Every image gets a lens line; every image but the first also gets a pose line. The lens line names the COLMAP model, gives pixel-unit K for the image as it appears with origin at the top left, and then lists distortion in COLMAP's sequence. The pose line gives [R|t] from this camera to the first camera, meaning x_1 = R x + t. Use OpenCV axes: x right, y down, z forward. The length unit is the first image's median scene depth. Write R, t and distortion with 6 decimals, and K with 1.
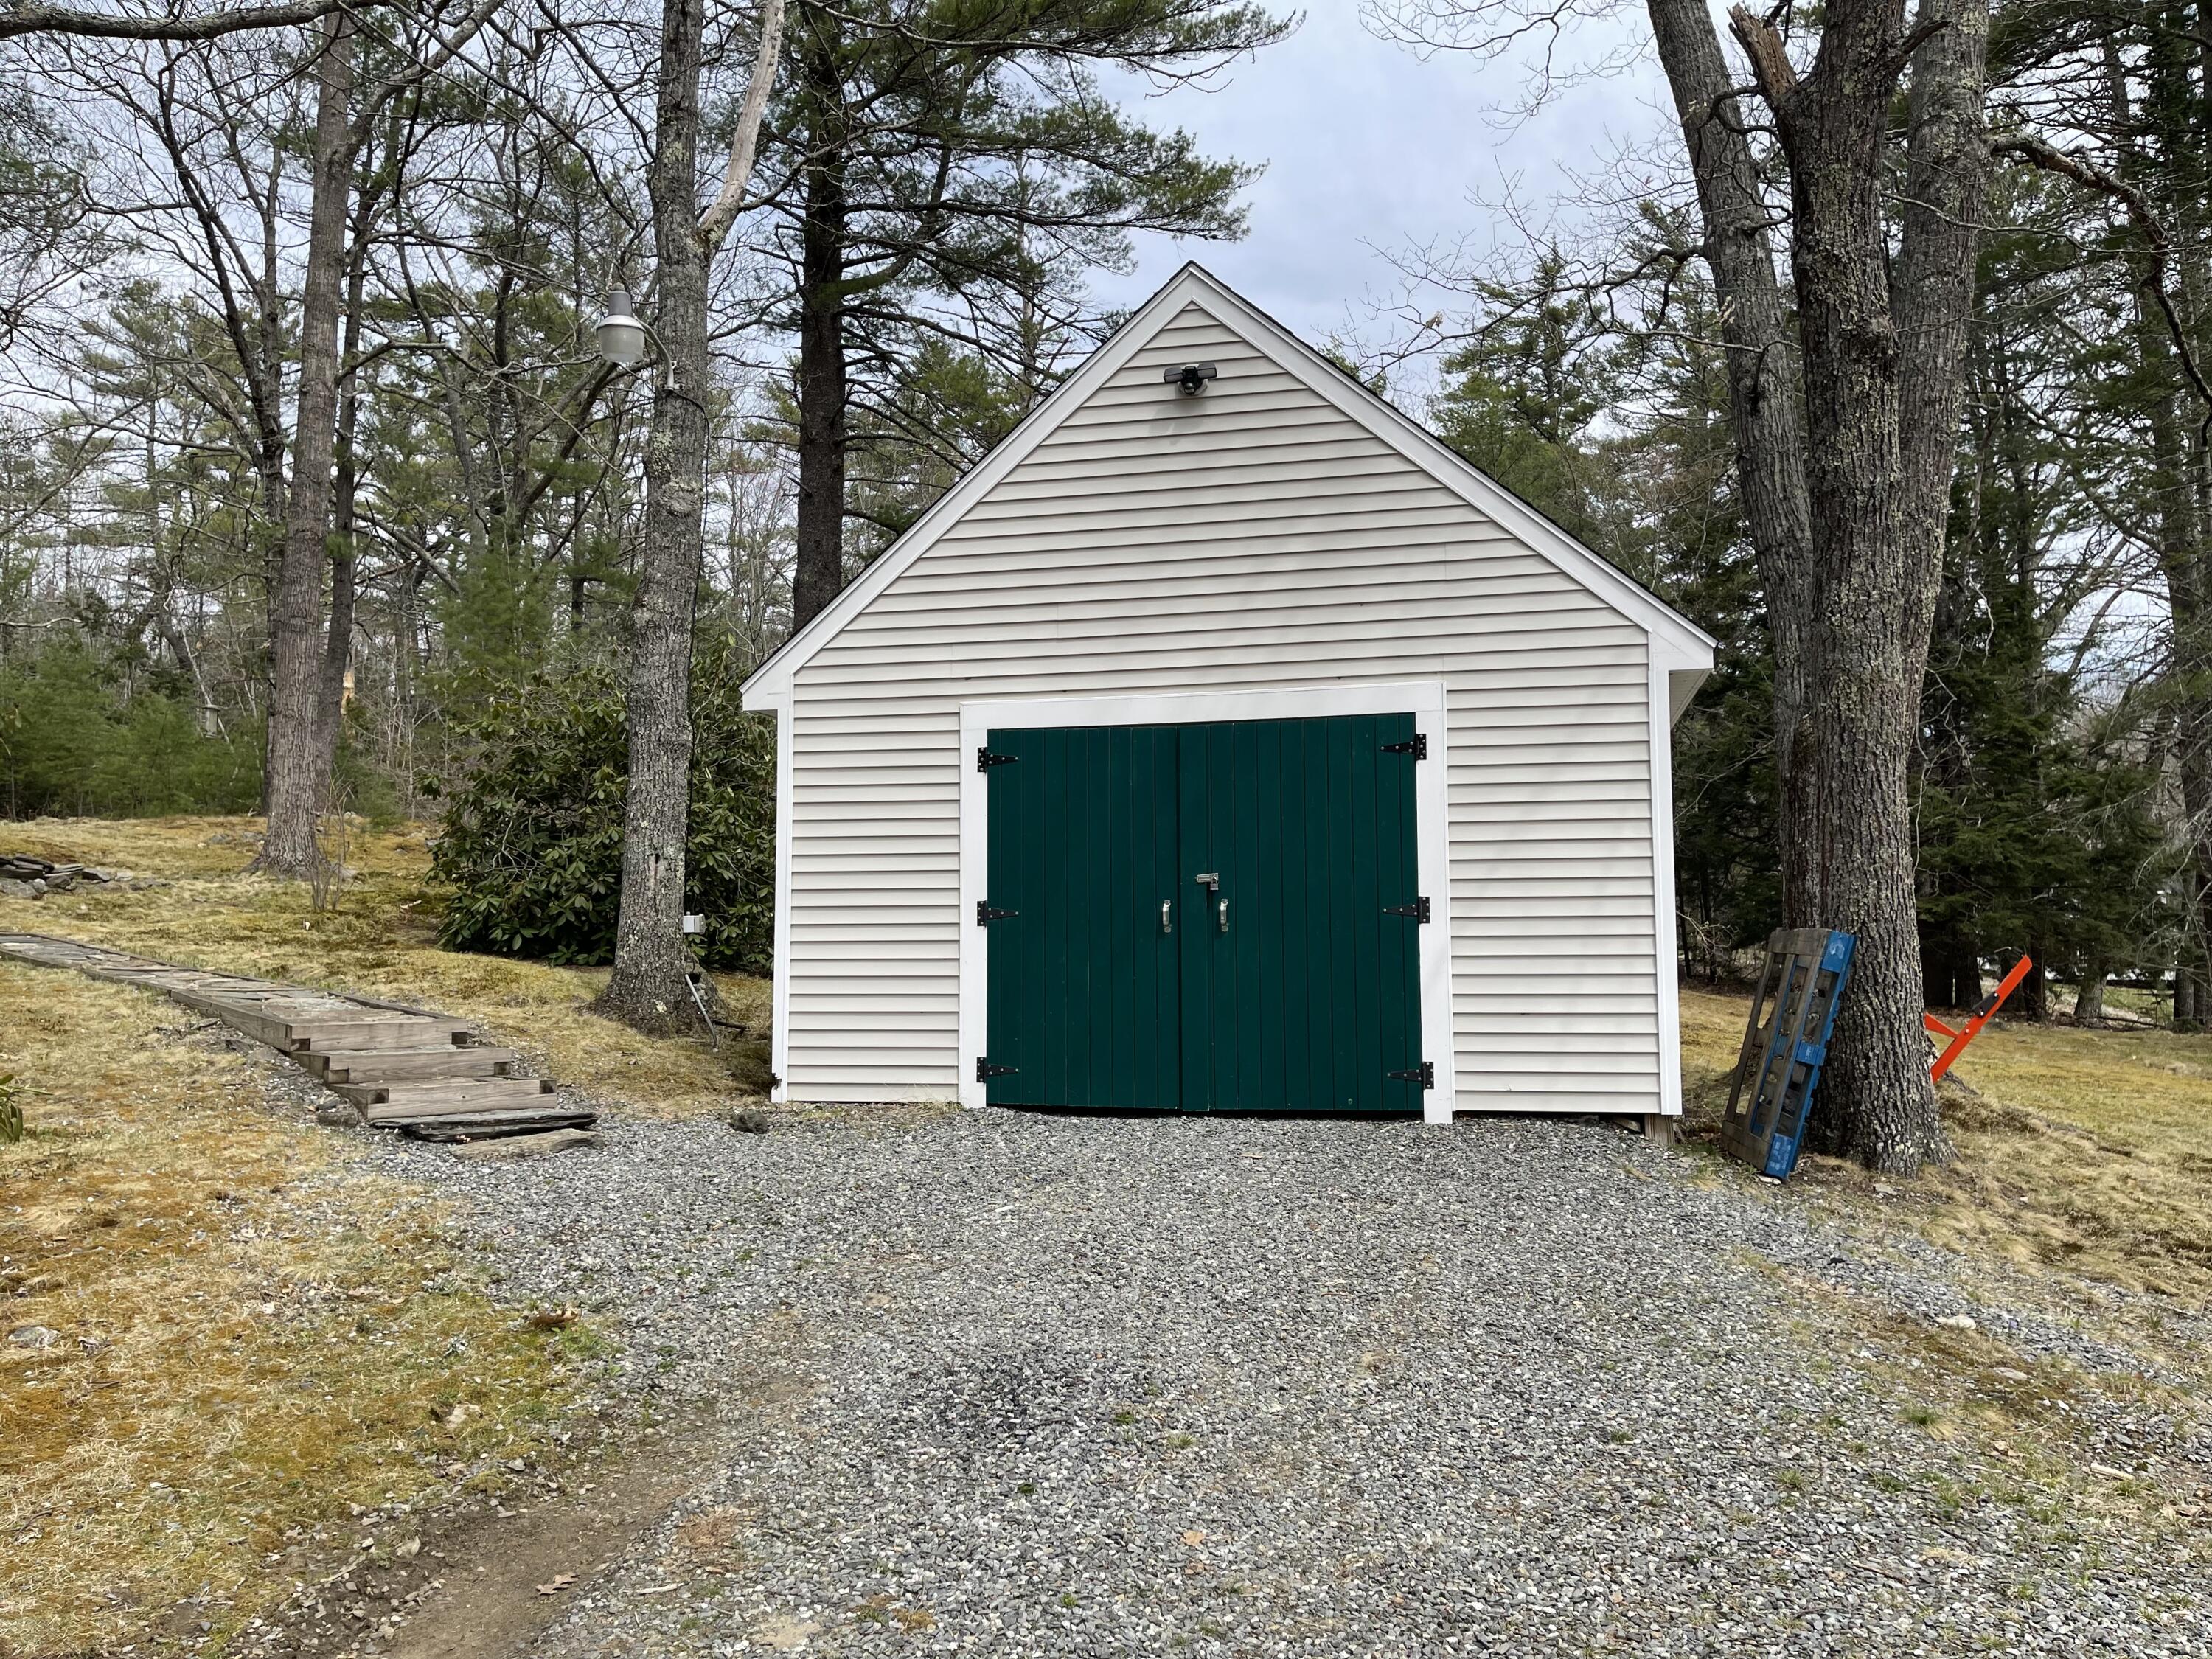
lens RADIAL K [[1658.4, 0, 1104.8], [0, 1658.4, 817.8], [0, 0, 1]] dist [0.073602, -0.096932]
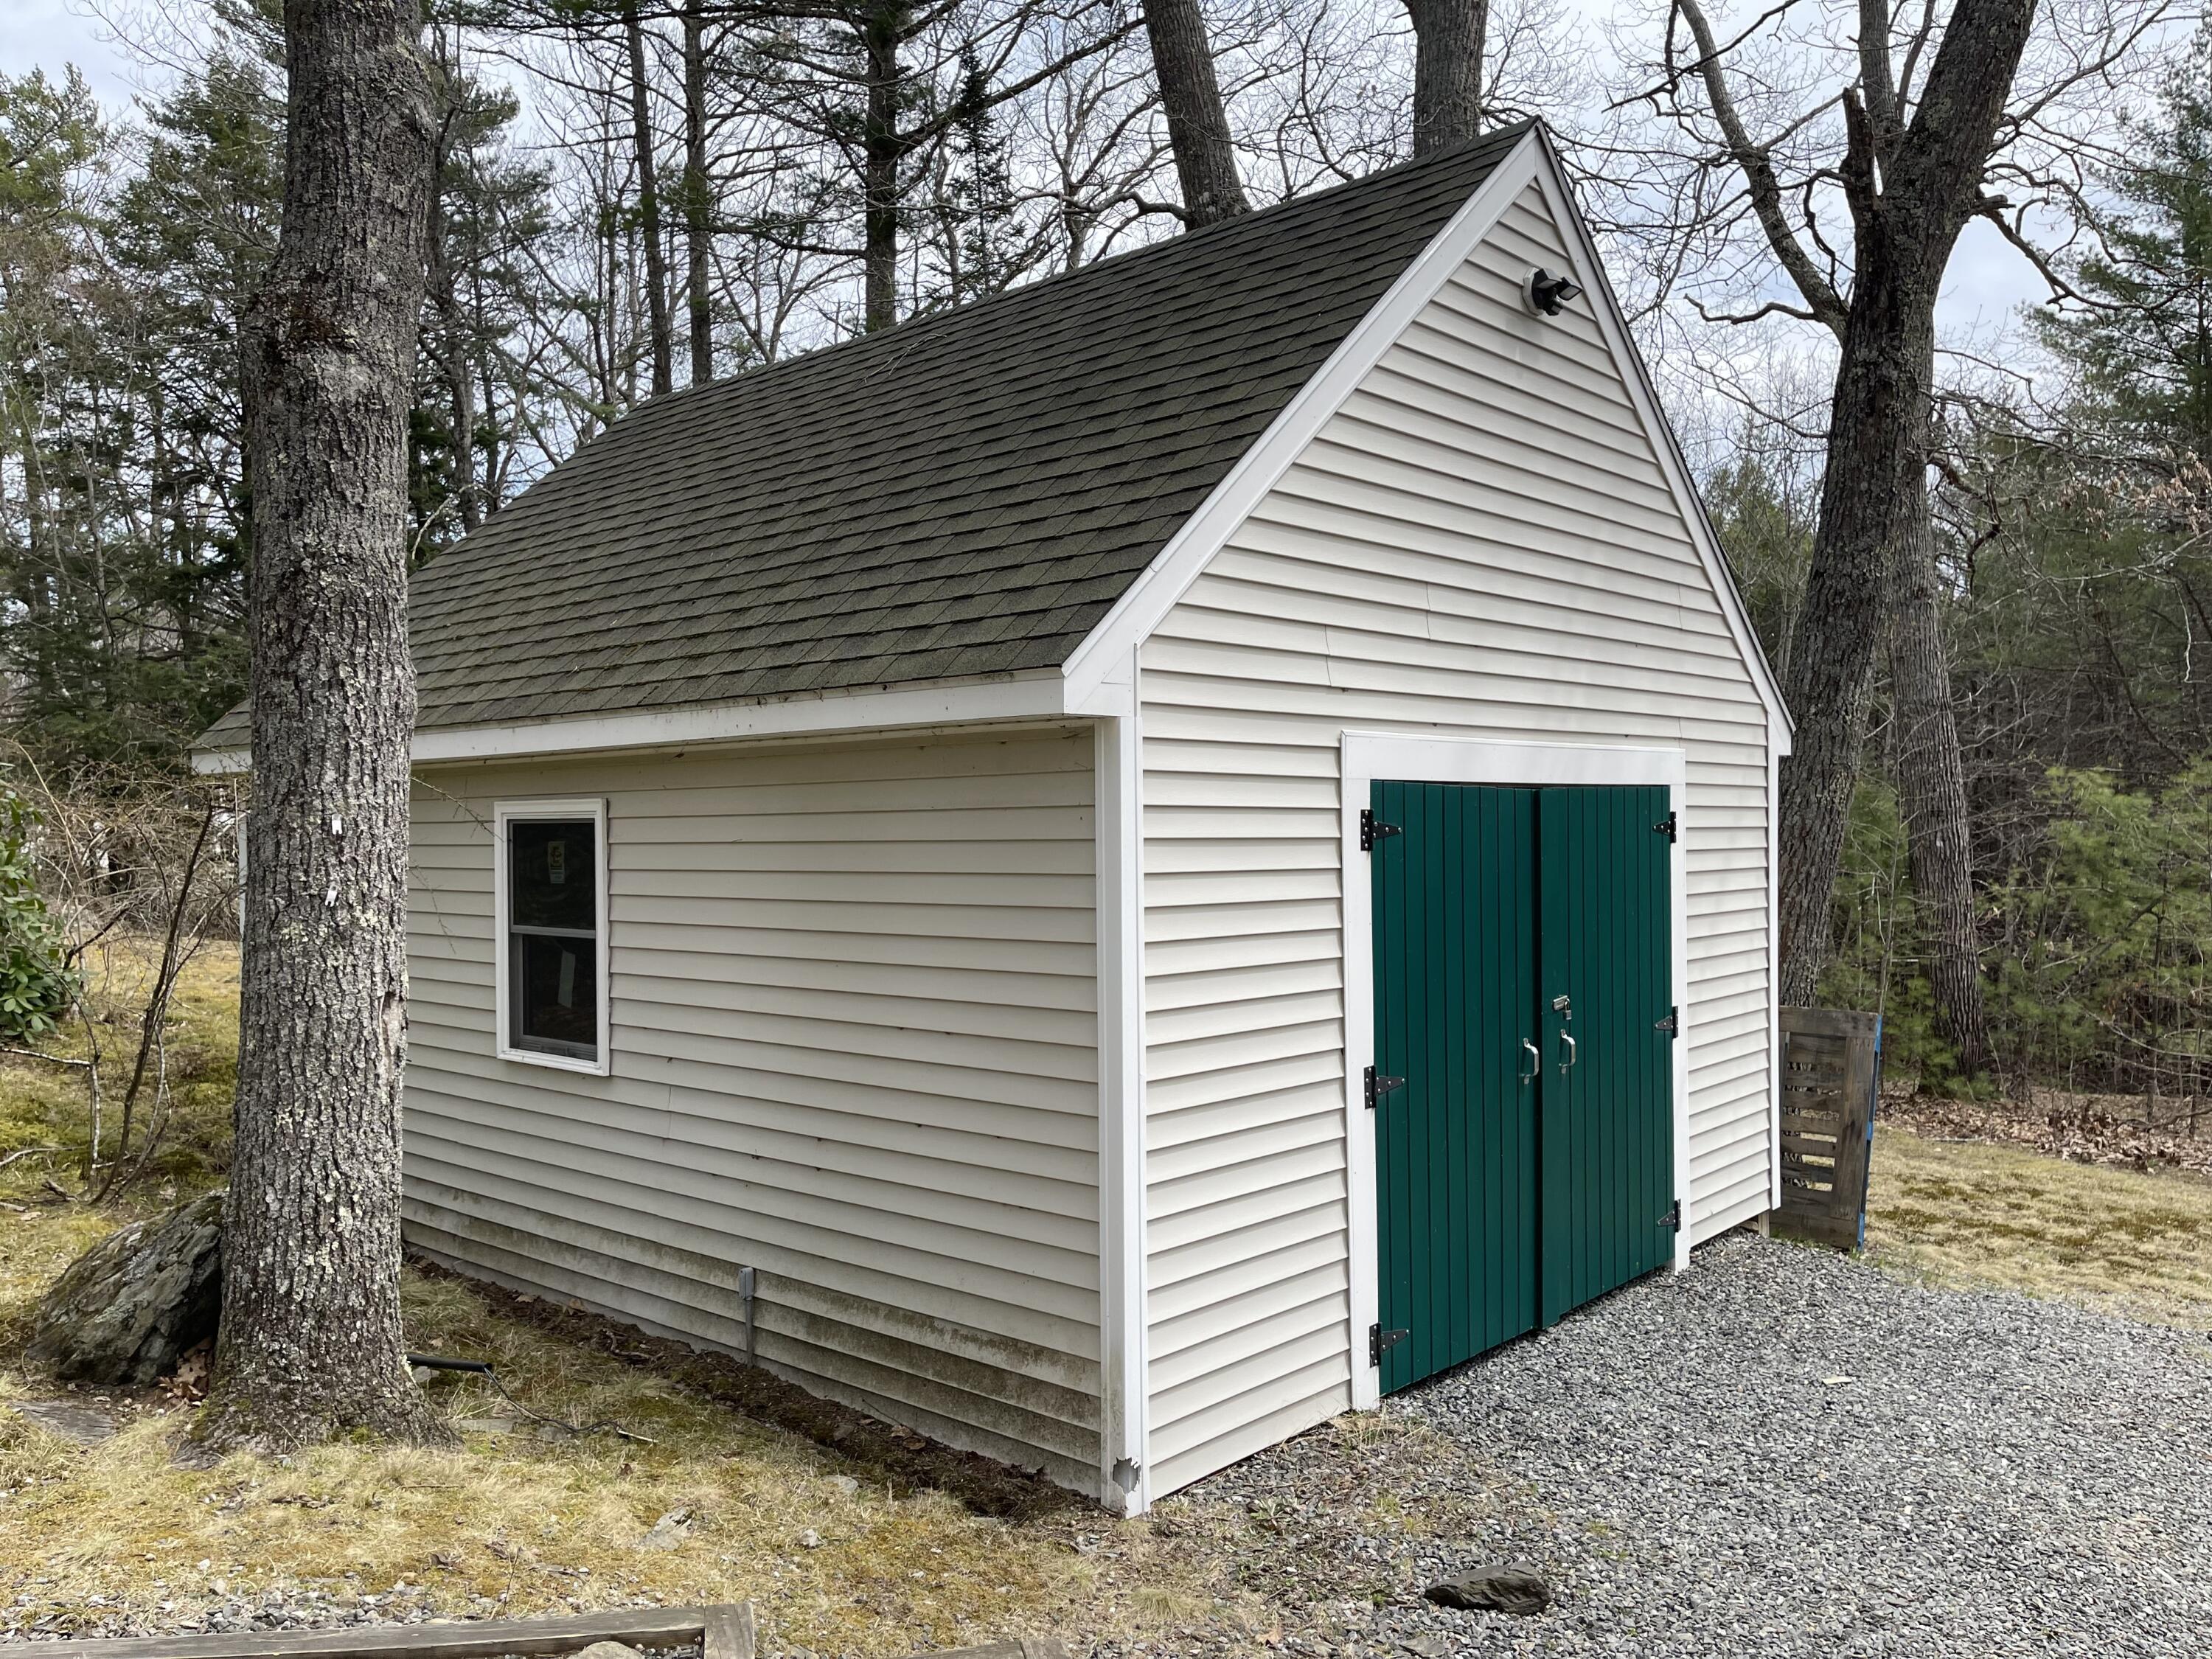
lens RADIAL K [[1658.4, 0, 1103.7], [0, 1658.4, 843.7], [0, 0, 1]] dist [0.073602, -0.096932]
pose [[0.486740, -0.010714, 0.873481, -0.647041], [-0.065006, 0.996708, 0.048450, -0.053398], [-0.871125, -0.080364, 0.484441, 0.796930]]
